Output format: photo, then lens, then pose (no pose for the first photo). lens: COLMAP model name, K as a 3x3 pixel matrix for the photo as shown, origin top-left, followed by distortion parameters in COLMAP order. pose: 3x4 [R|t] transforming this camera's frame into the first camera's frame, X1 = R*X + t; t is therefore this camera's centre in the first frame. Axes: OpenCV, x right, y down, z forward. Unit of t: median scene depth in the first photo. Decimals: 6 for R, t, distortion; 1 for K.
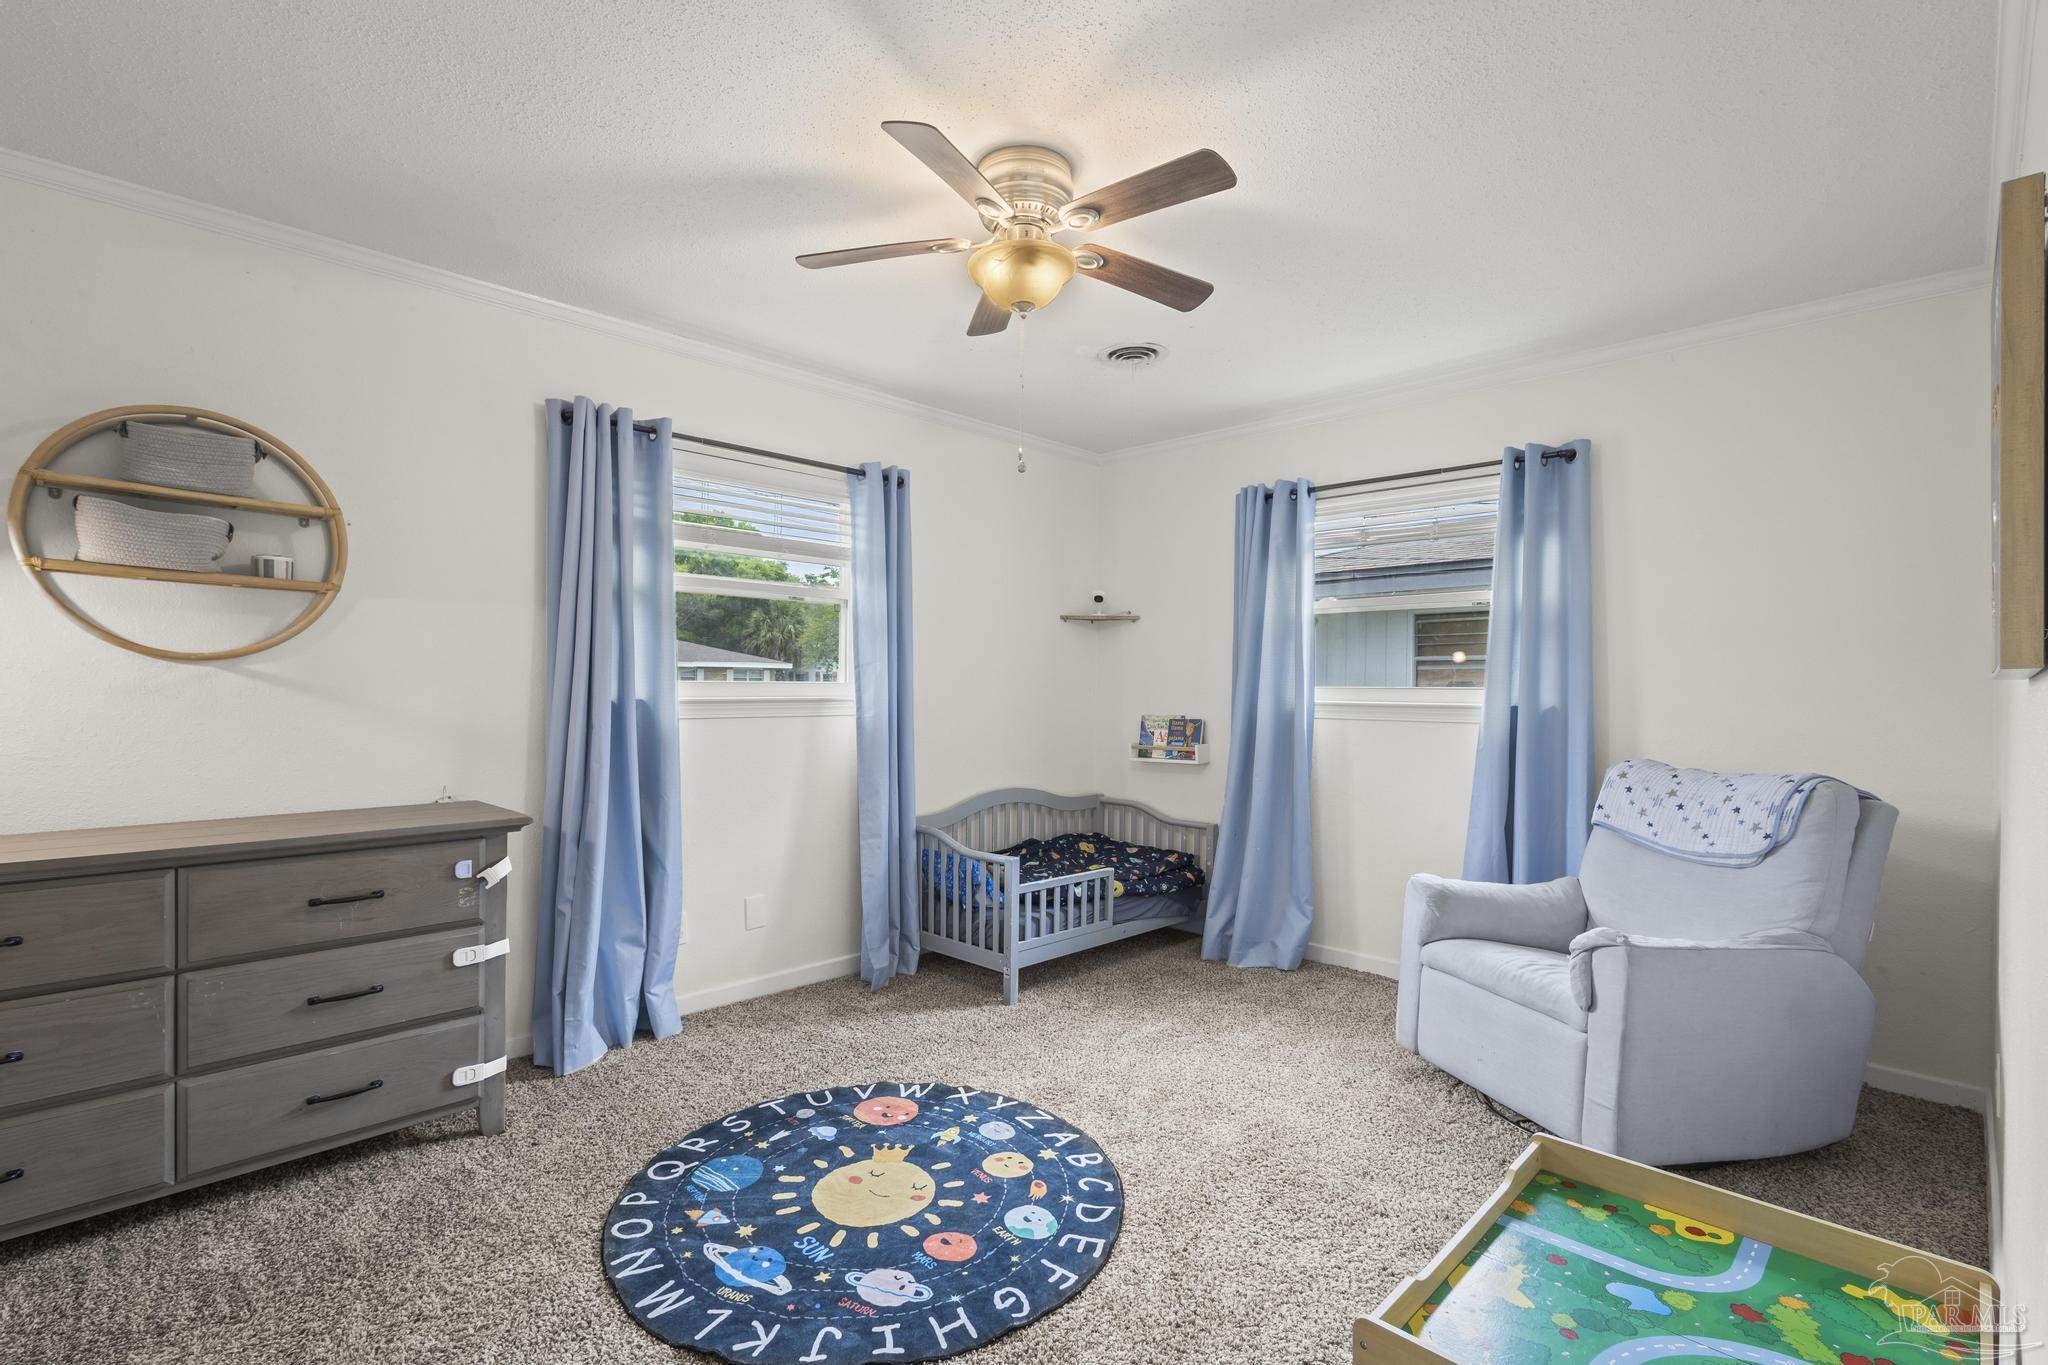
lens RADIAL K [[963.5, 0, 1017.9], [0, 963.5, 704.5], [0, 0, 1]] dist [0.003214, -0.000075]
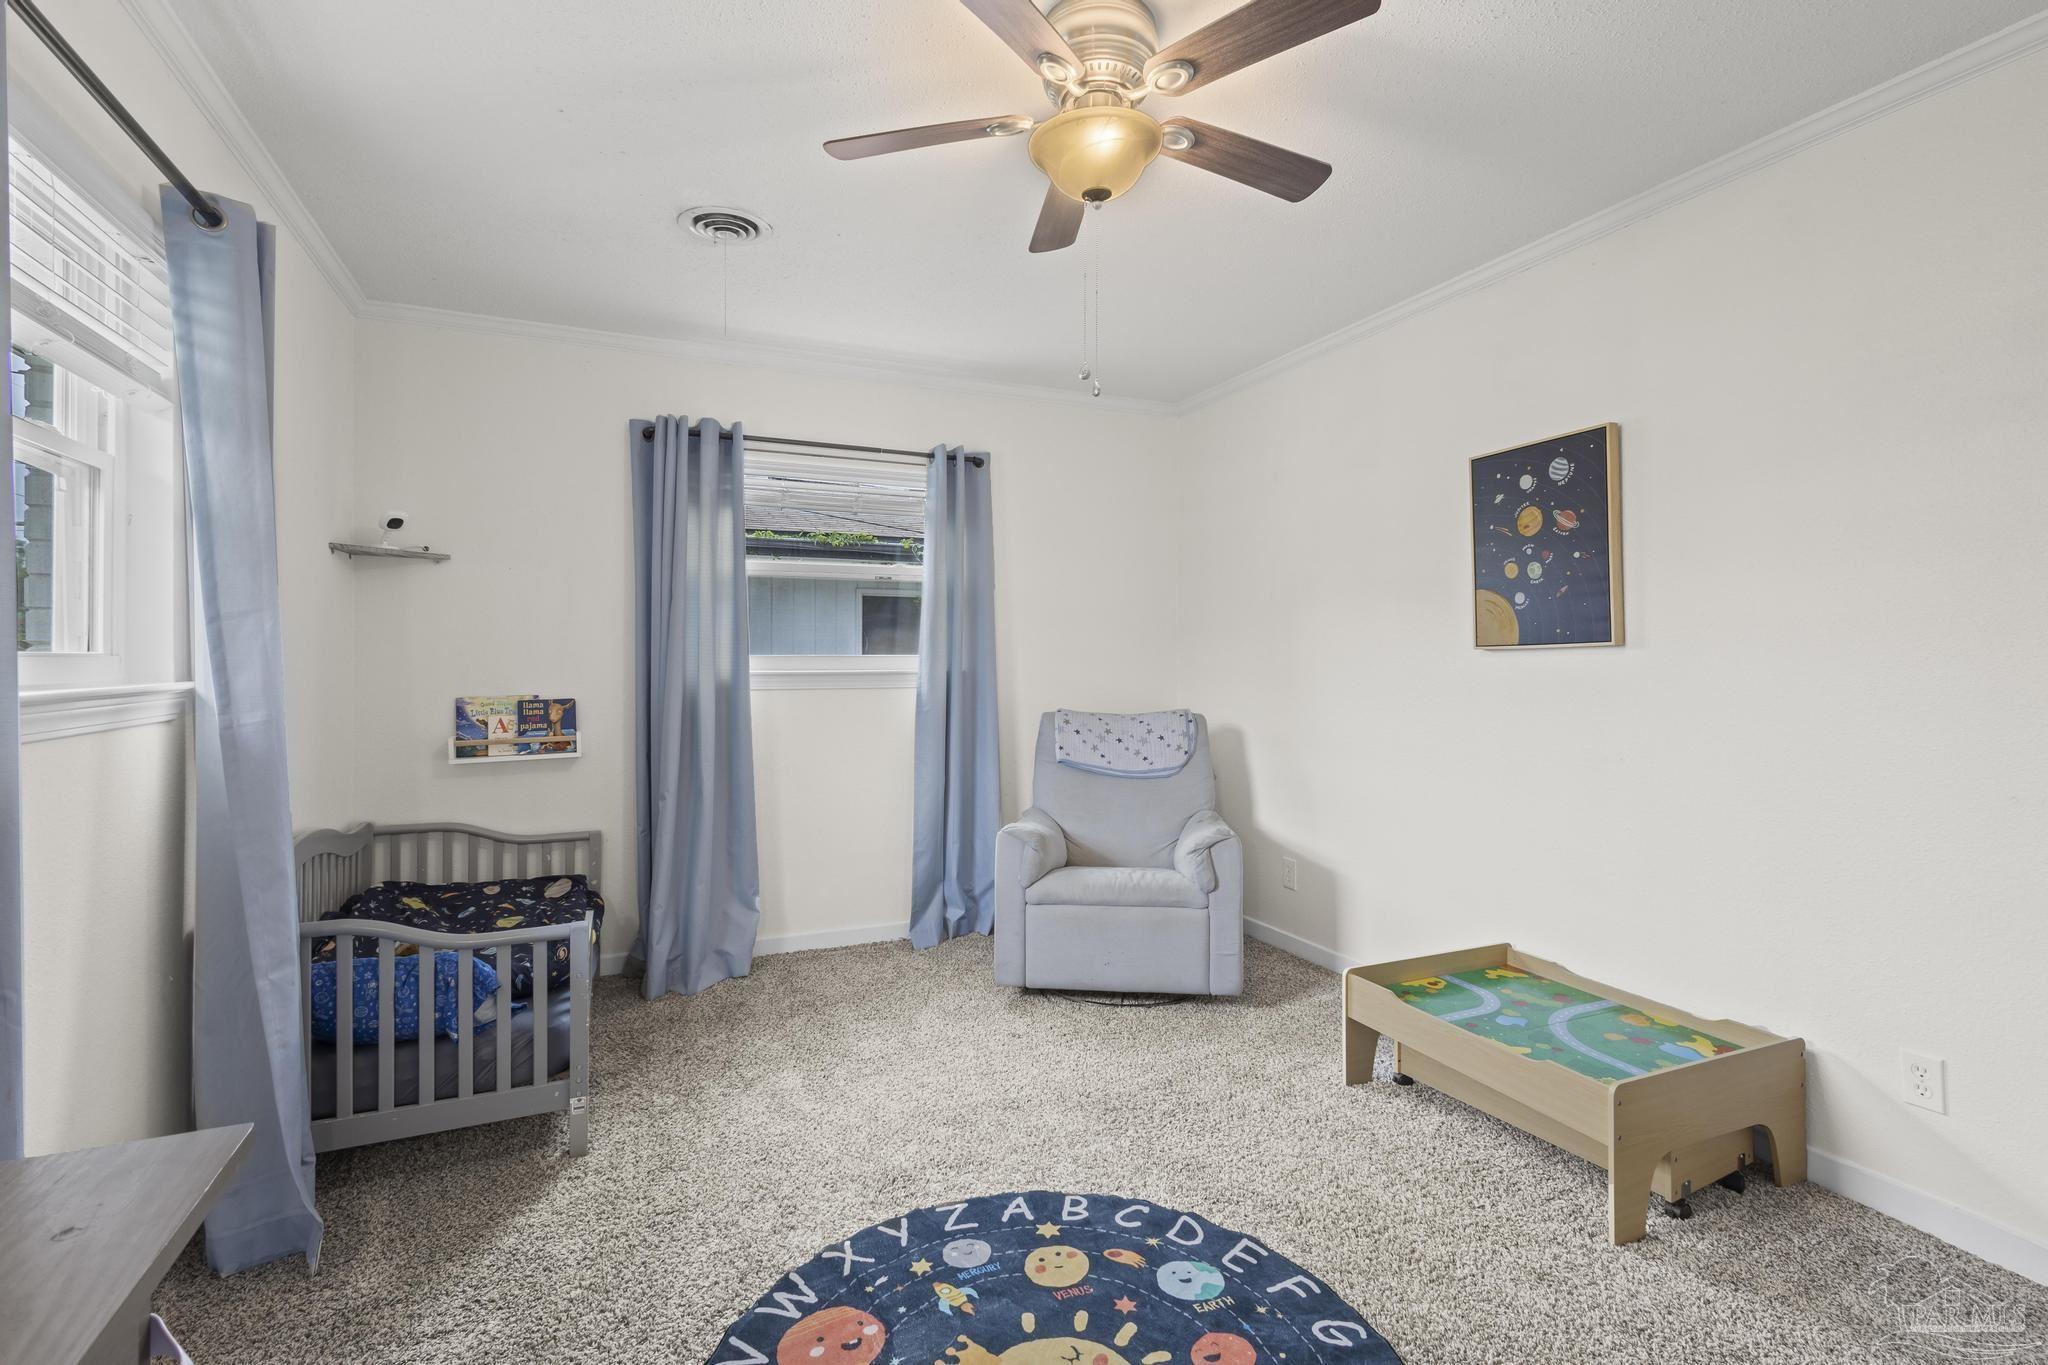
lens RADIAL K [[951.5, 0, 1024.3], [0, 951.5, 661.5], [0, 0, 1]] dist [0.004192, -0.000576]
pose [[0.358800, -0.010911, 0.933351, -0.596555], [0.021428, 0.999764, 0.003450, -0.014011], [-0.933168, 0.018762, 0.358949, 0.595432]]
